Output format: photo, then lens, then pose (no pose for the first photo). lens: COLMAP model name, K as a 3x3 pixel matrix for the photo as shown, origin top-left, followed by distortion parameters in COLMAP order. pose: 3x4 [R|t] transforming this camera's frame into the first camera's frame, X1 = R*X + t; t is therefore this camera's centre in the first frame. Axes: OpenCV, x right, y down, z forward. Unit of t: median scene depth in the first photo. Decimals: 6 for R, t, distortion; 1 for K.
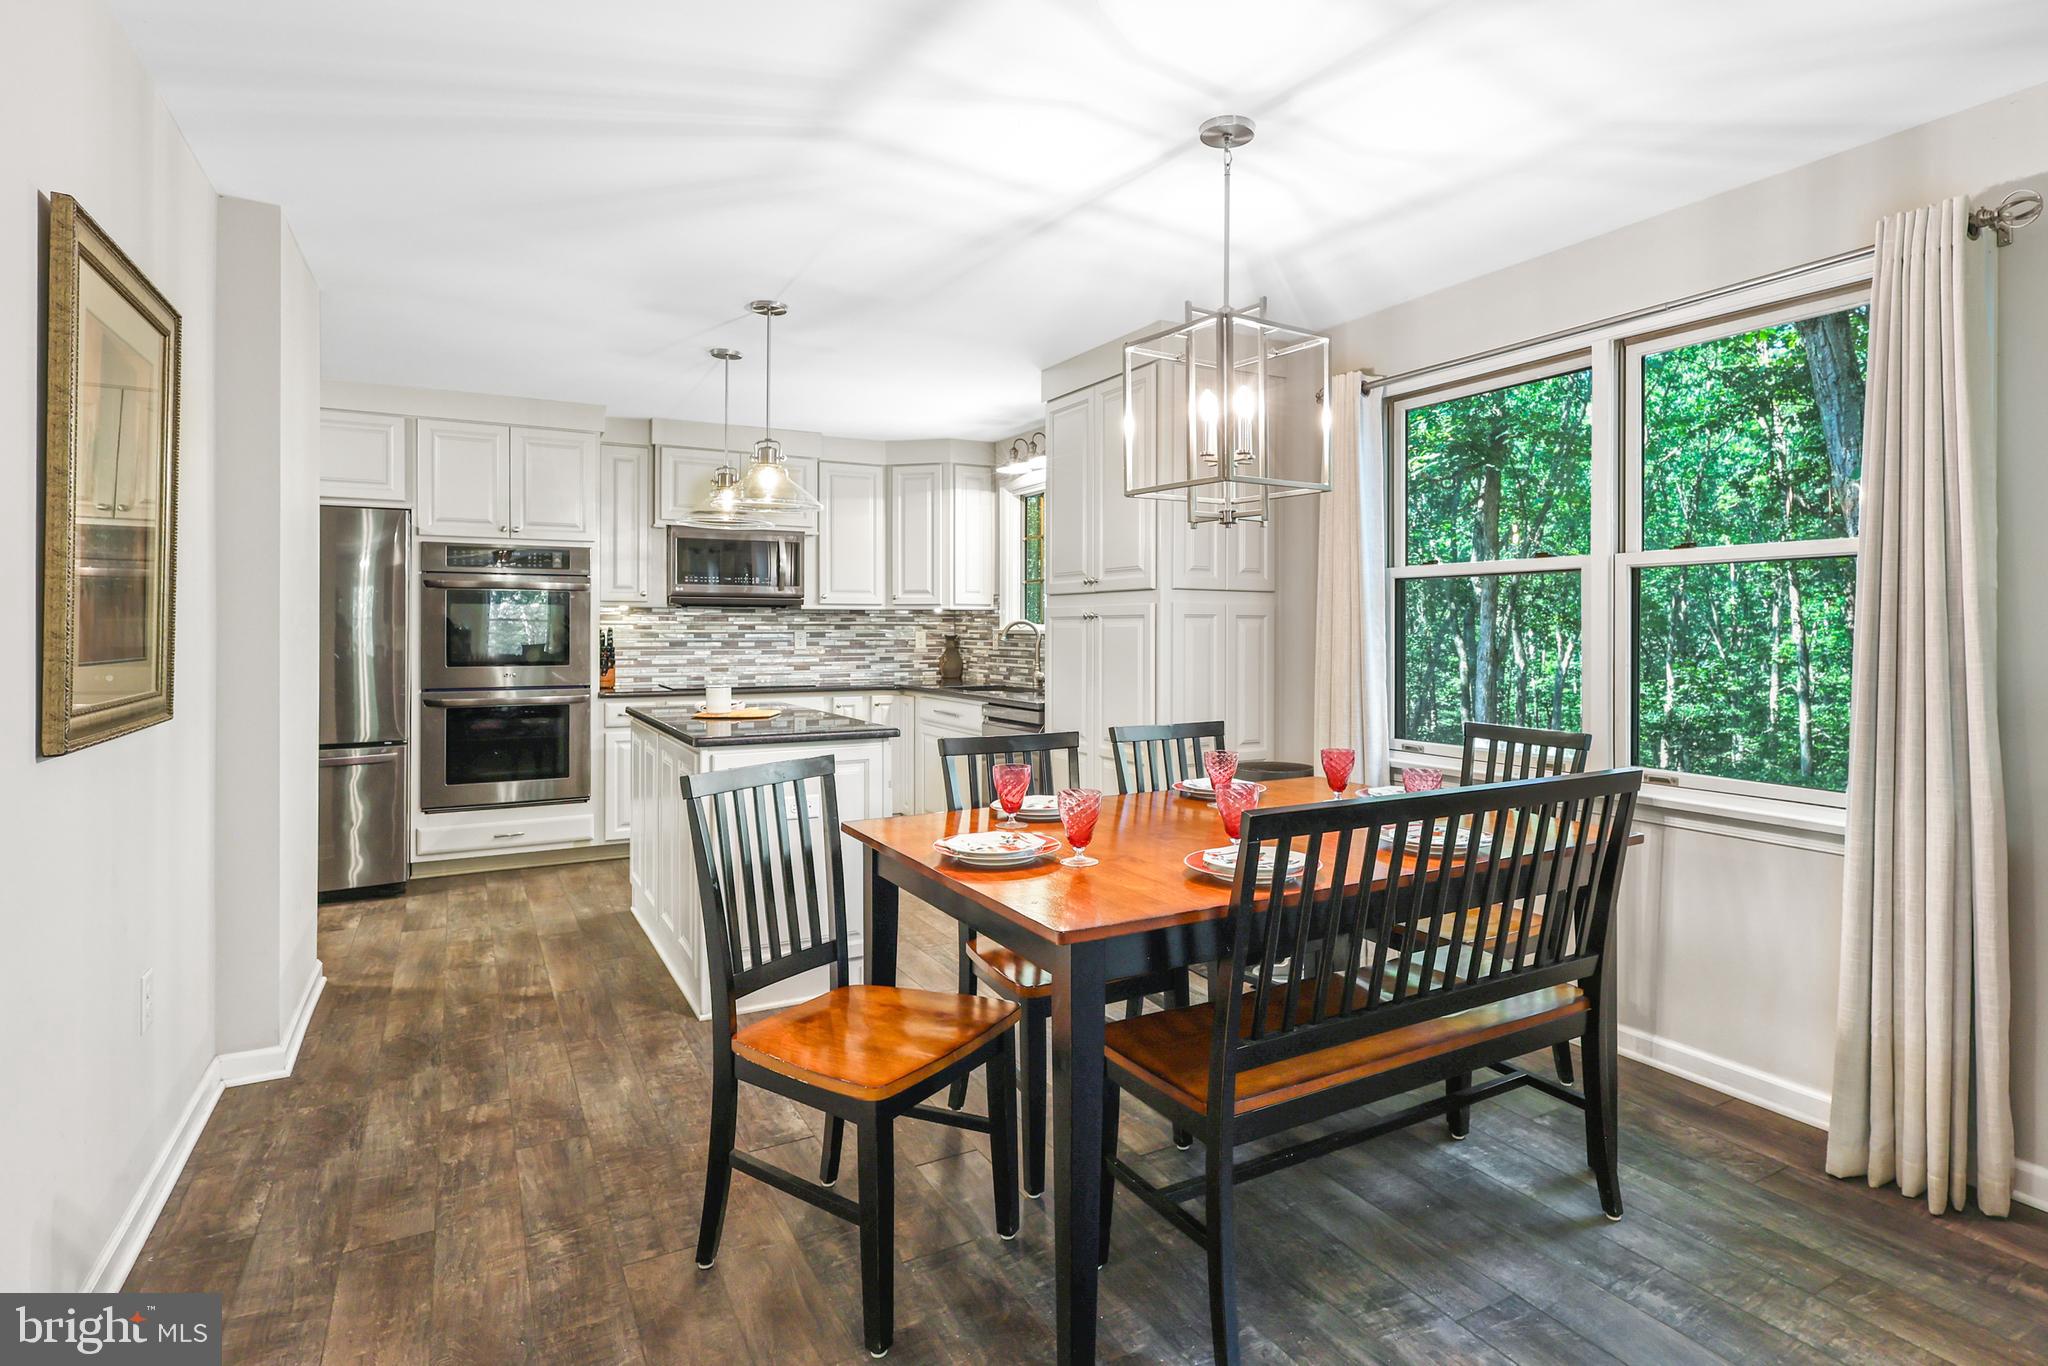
lens RADIAL K [[996.4, 0, 1032.3], [0, 996.4, 644.3], [0, 0, 1]] dist [-0.000714, 0.001125]
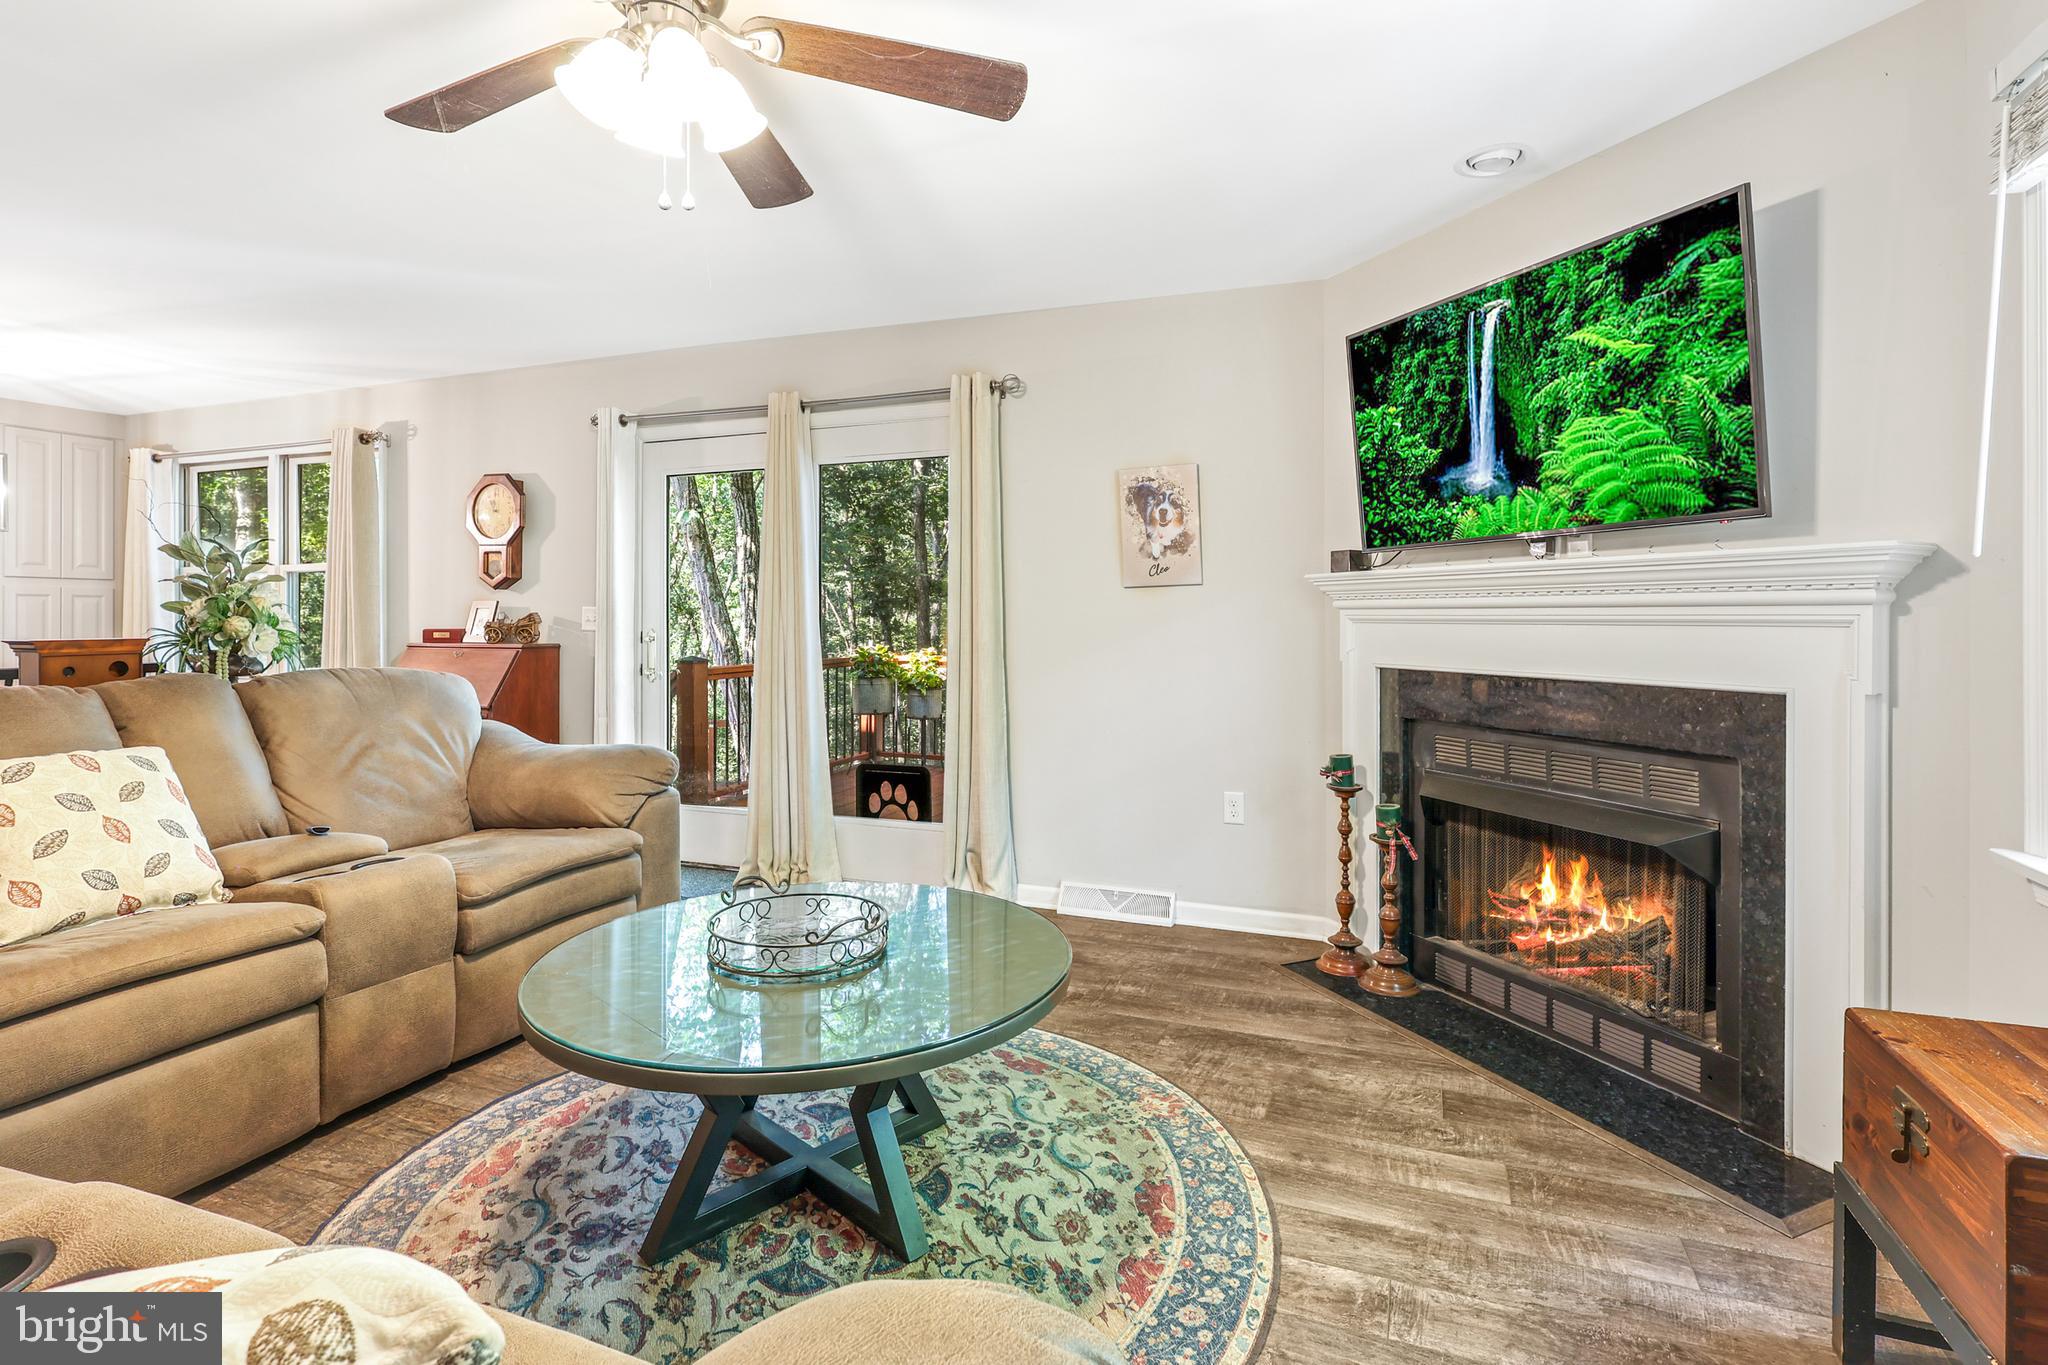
lens RADIAL K [[996.4, 0, 1032.3], [0, 996.4, 643.8], [0, 0, 1]] dist [-0.000714, 0.001125]
pose [[0.770909, -0.019696, 0.636640, 0.273846], [0.011482, 0.999789, 0.017027, 0.027743], [-0.636841, -0.005816, 0.770973, -0.836374]]
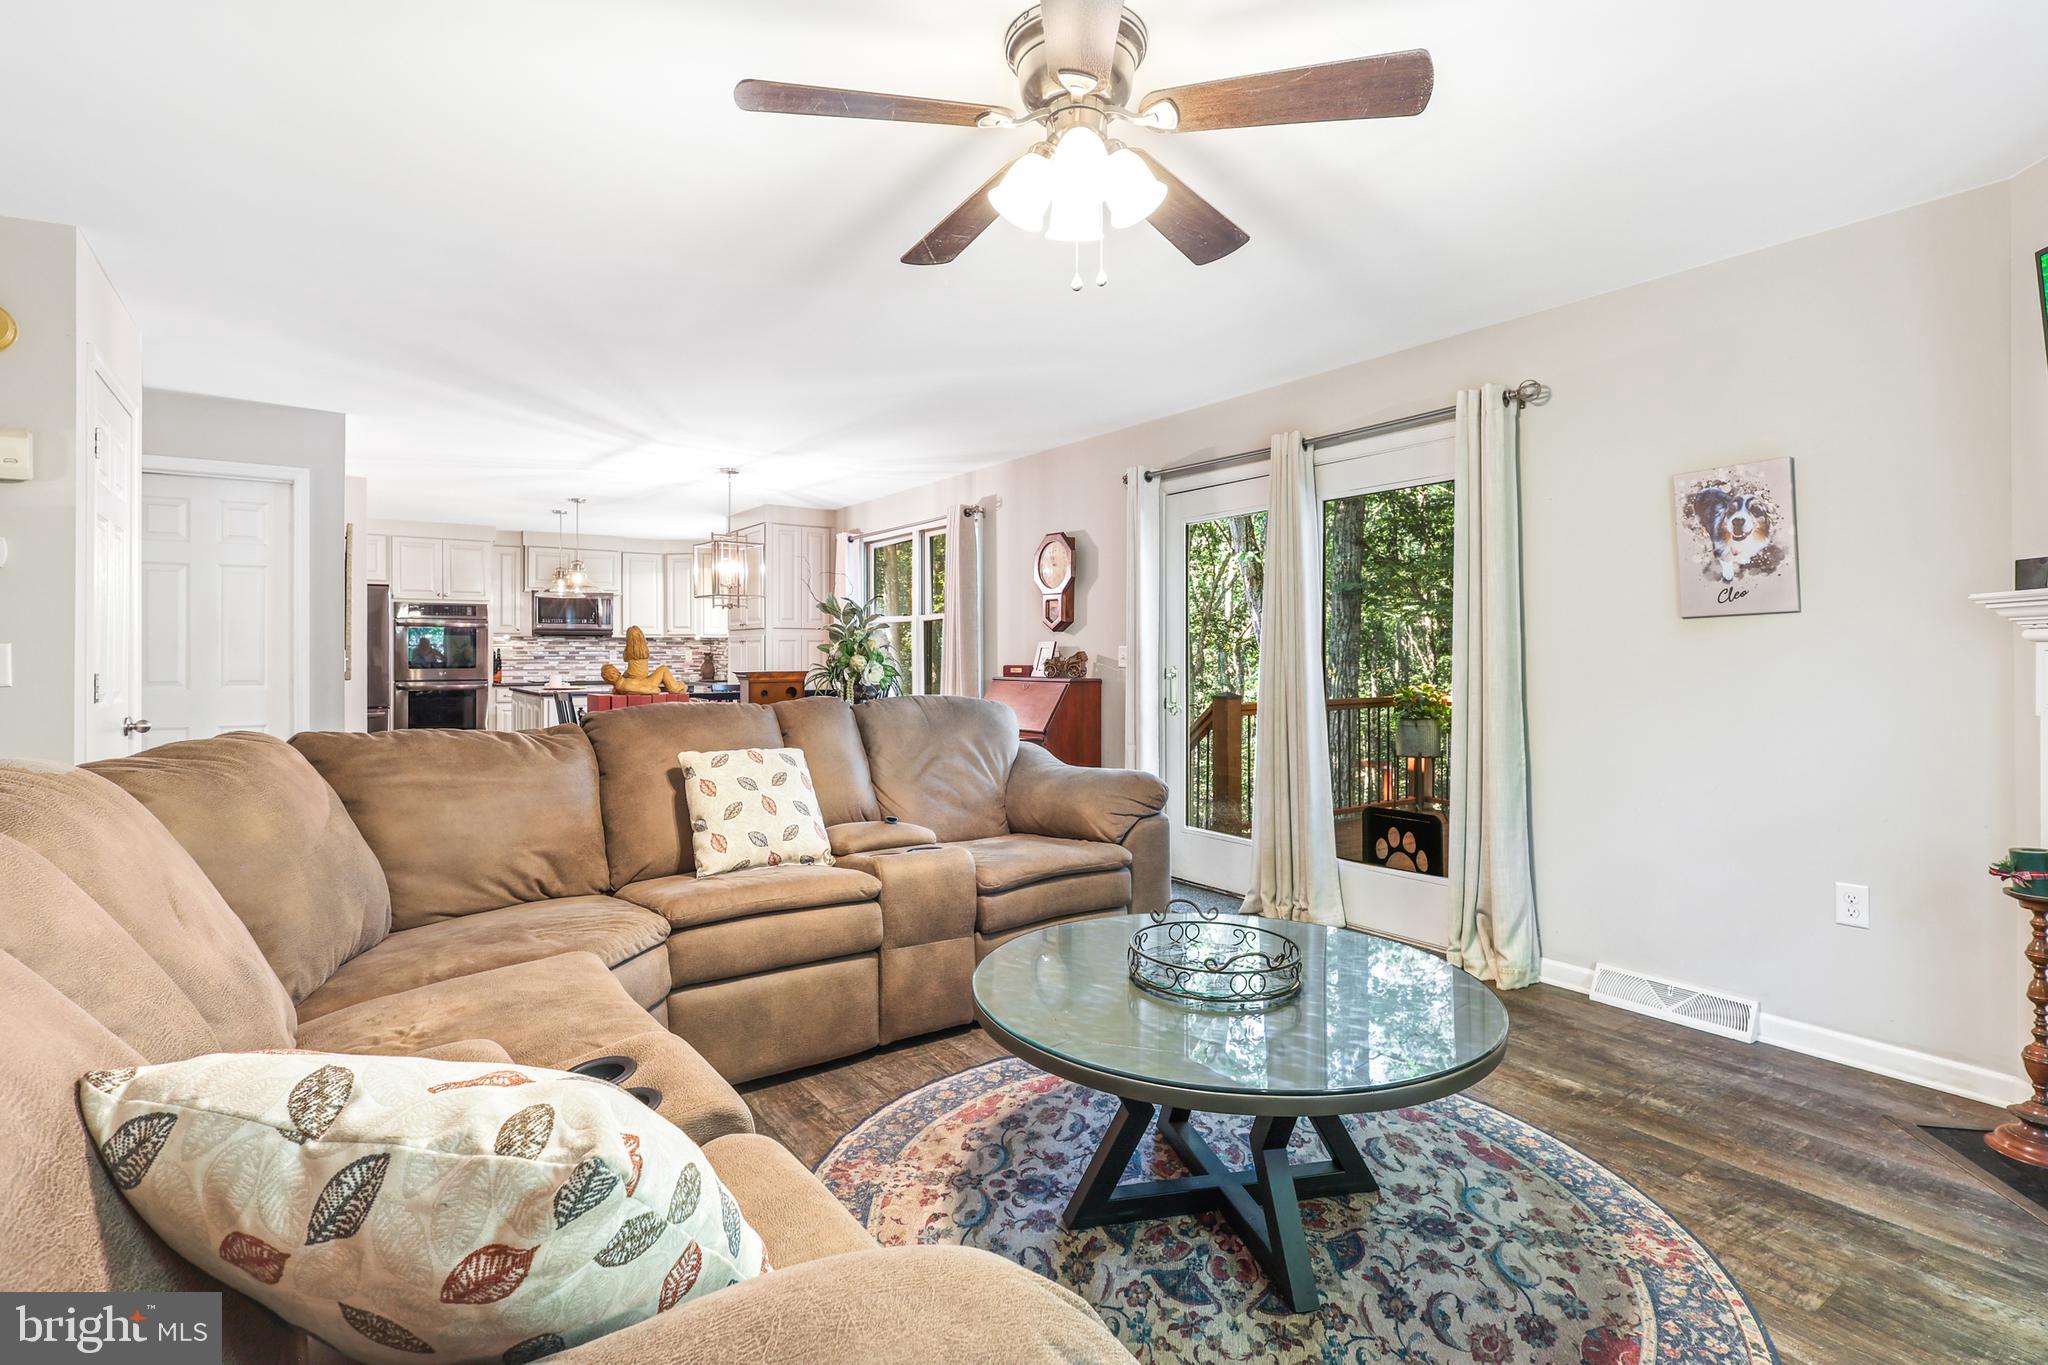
lens RADIAL K [[980.2, 0, 1008.4], [0, 980.2, 681.0], [0, 0, 1]] dist [-0.003863, 0.002870]
pose [[0.995623, -0.006679, 0.093217, 0.332761], [0.005685, 0.999924, 0.010922, 0.028969], [-0.093283, -0.010344, 0.995586, -0.865340]]
